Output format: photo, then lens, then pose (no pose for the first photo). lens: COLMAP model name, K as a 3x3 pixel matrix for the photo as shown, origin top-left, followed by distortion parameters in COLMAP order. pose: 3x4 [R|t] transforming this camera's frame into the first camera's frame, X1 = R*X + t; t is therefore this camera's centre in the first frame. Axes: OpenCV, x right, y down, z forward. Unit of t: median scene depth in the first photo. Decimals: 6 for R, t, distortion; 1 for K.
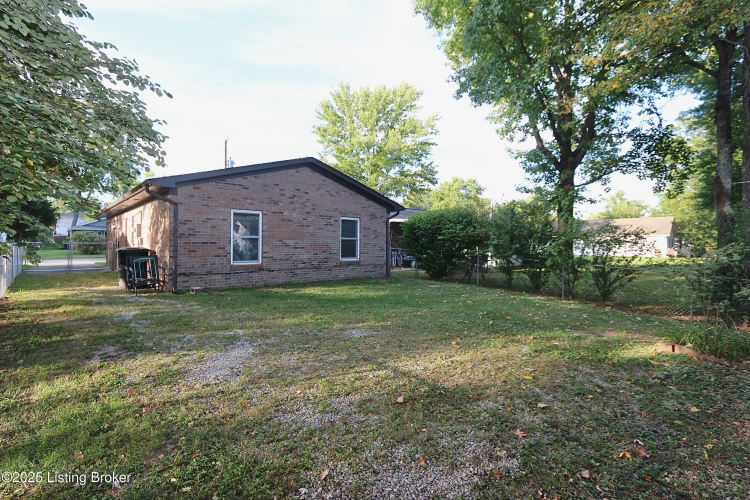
lens RADIAL K [[343.7, 0, 367.6], [0, 343.7, 238.7], [0, 0, 1]] dist [-0.014315, -0.000141]
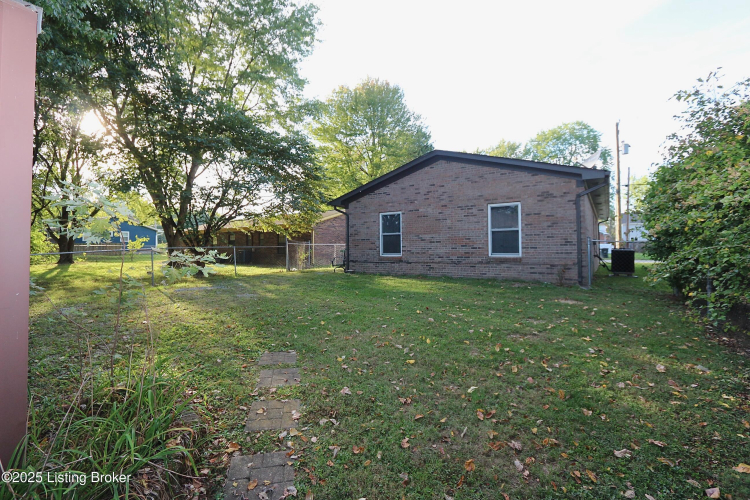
lens RADIAL K [[343.7, 0, 367.6], [0, 343.7, 238.7], [0, 0, 1]] dist [-0.014315, -0.000141]
pose [[0.221453, -0.015387, -0.975050, 0.723962], [0.040375, 0.999163, -0.006597, 0.014927], [0.974335, -0.037907, 0.221889, 0.566557]]
